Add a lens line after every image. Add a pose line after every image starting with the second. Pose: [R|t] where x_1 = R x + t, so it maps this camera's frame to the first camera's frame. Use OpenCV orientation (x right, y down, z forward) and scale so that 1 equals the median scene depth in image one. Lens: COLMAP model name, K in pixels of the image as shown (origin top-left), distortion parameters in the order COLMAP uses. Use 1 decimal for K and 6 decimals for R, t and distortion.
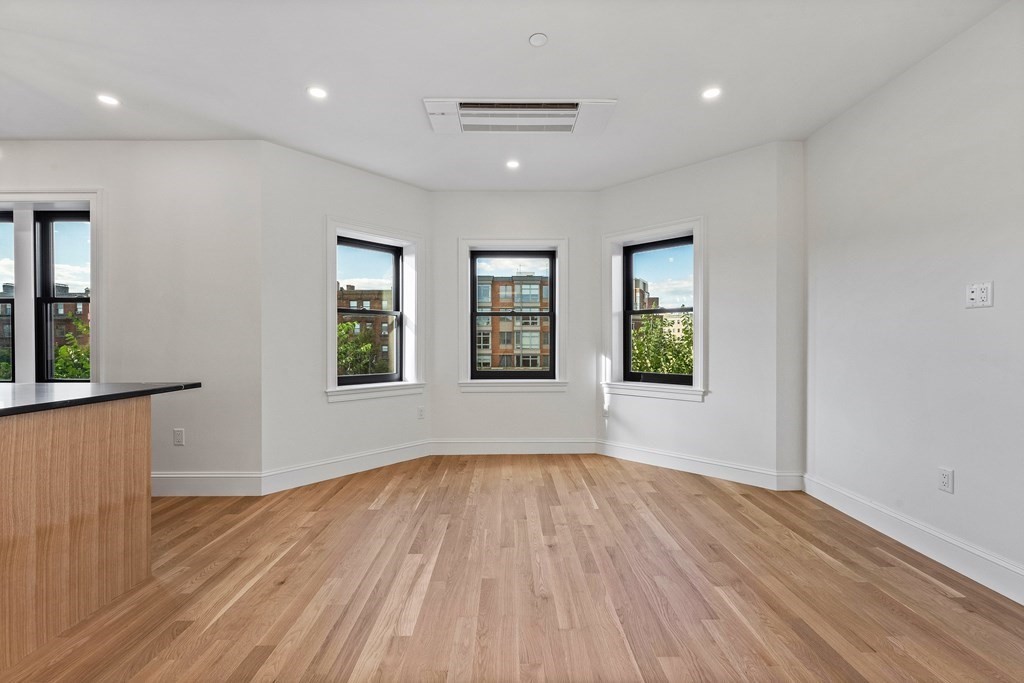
lens RADIAL K [[445.4, 0, 512.0], [0, 445.4, 341.5], [0, 0, 1]] dist [-0.000458, -0.000175]
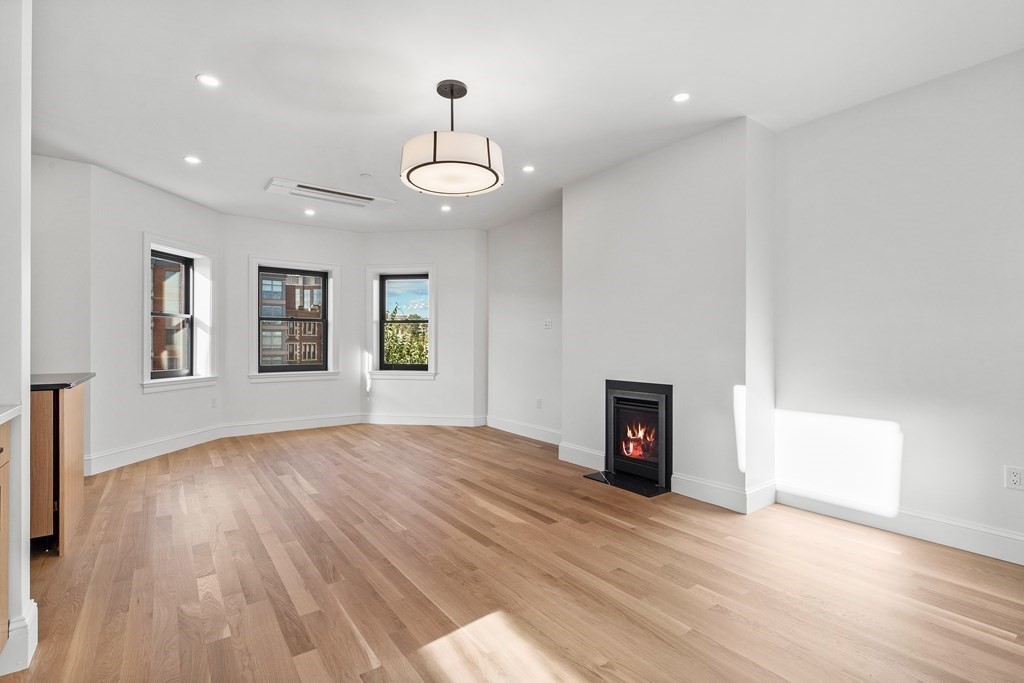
lens RADIAL K [[484.6, 0, 512.0], [0, 484.6, 341.5], [0, 0, 1]] dist [-0.000953, -0.000098]
pose [[0.804882, 0.005543, 0.593409, -0.382772], [-0.005732, 0.999982, -0.001565, -0.002032], [-0.593407, -0.002142, 0.804899, -0.571996]]
